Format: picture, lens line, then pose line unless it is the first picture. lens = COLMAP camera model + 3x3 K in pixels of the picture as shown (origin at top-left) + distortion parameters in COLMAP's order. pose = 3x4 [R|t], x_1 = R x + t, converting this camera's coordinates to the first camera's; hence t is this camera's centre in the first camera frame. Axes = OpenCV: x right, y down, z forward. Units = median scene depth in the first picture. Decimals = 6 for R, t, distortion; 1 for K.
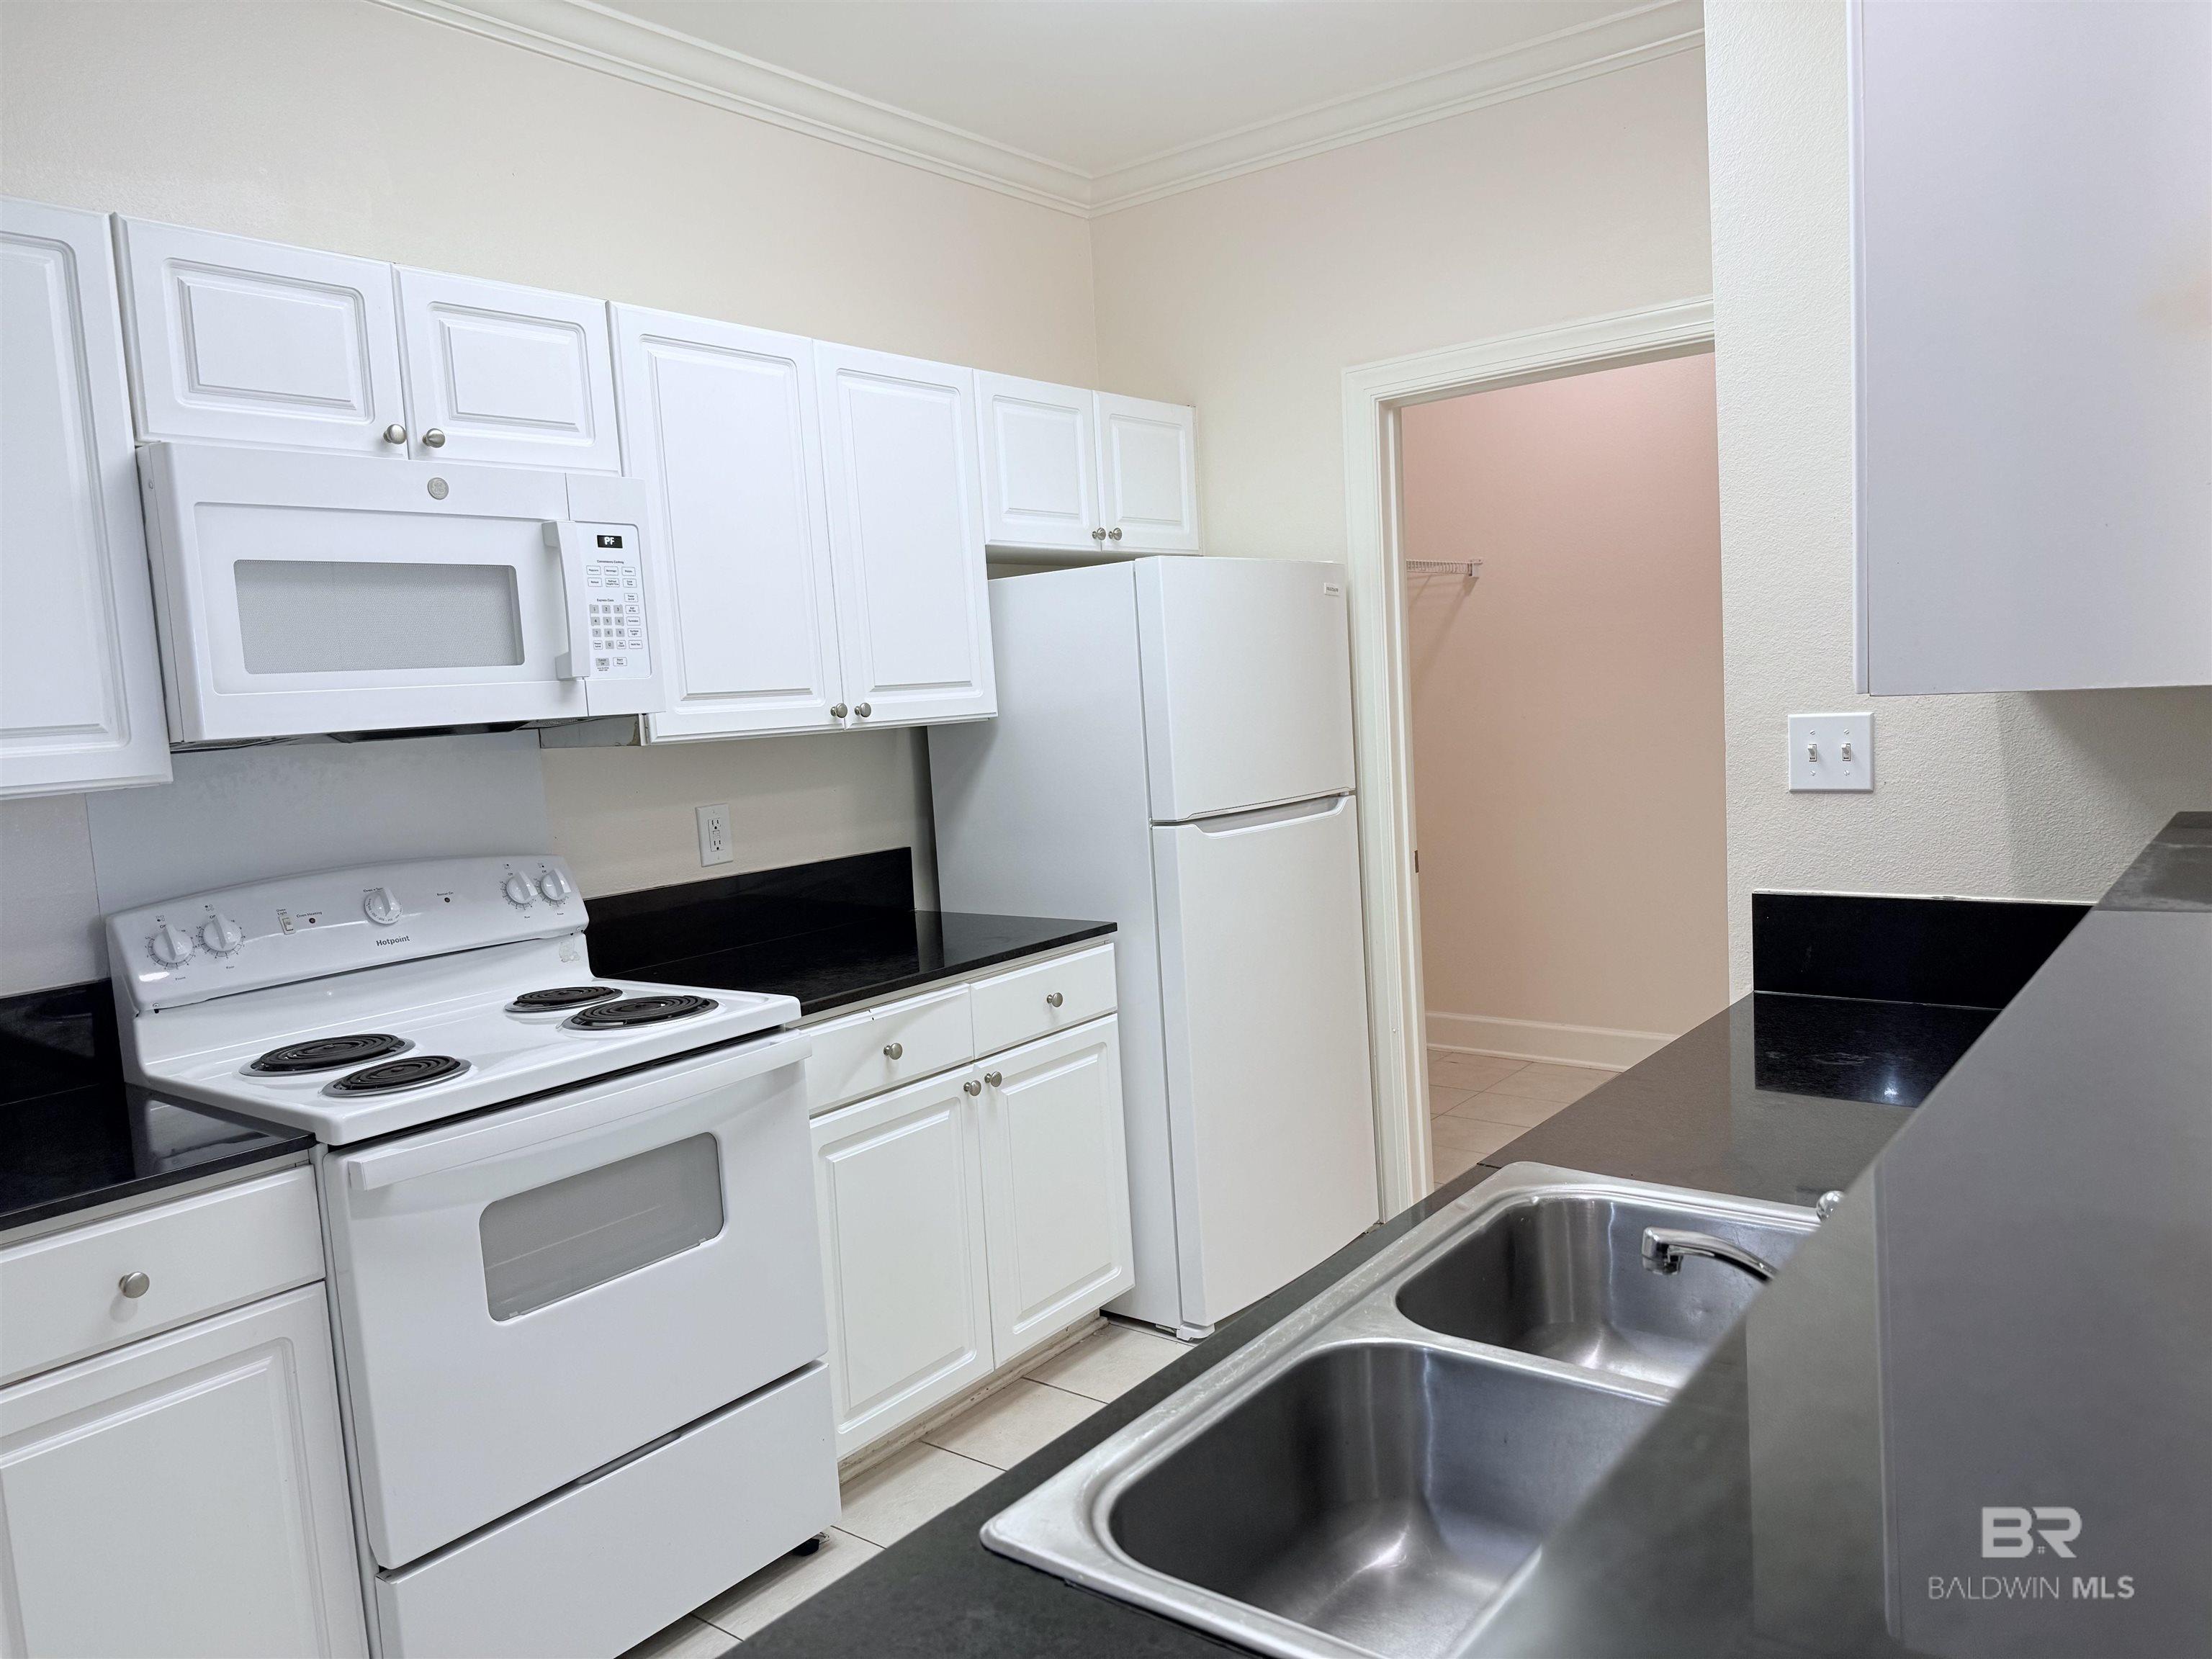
lens RADIAL K [[1555.6, 0, 1111.6], [0, 1555.6, 841.3], [0, 0, 1]] dist [0.126653, -0.192593]
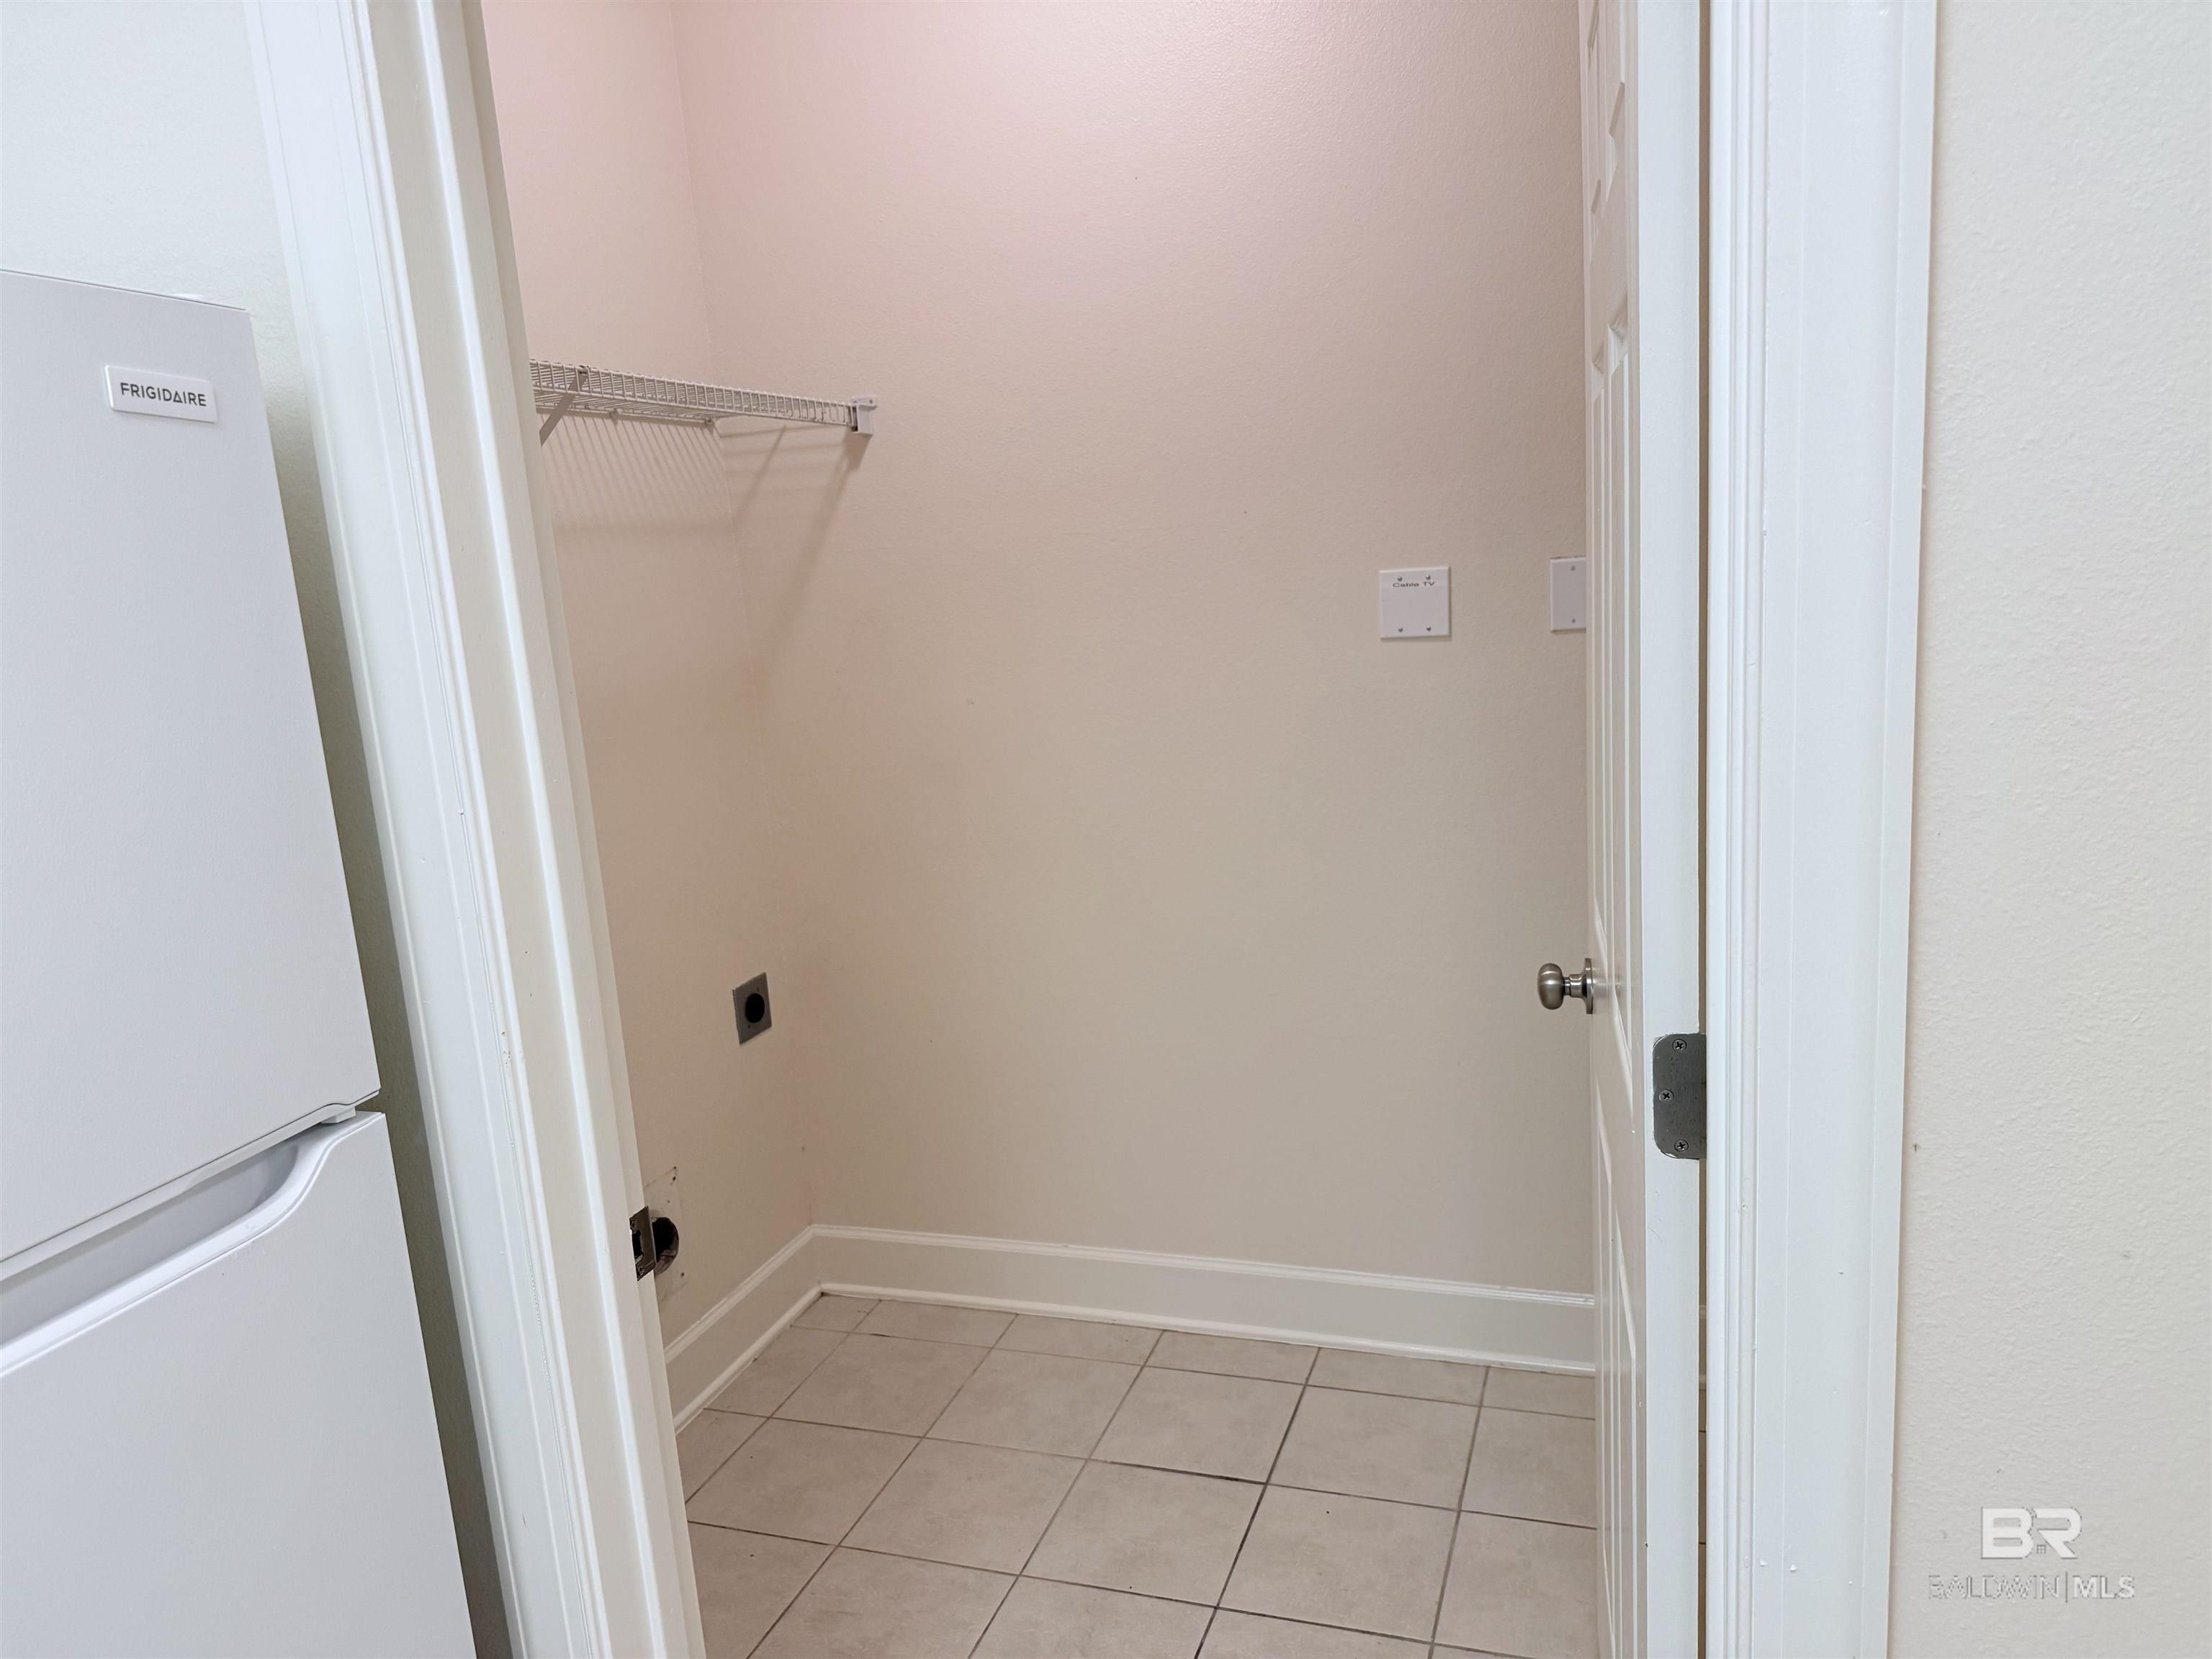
lens RADIAL K [[1555.6, 0, 1111.6], [0, 1555.6, 841.3], [0, 0, 1]] dist [0.126653, -0.192593]
pose [[0.947387, -0.062959, 0.313837, 0.137454], [0.042245, 0.996482, 0.072378, -0.067932], [-0.317290, -0.055312, 0.946714, 0.473883]]
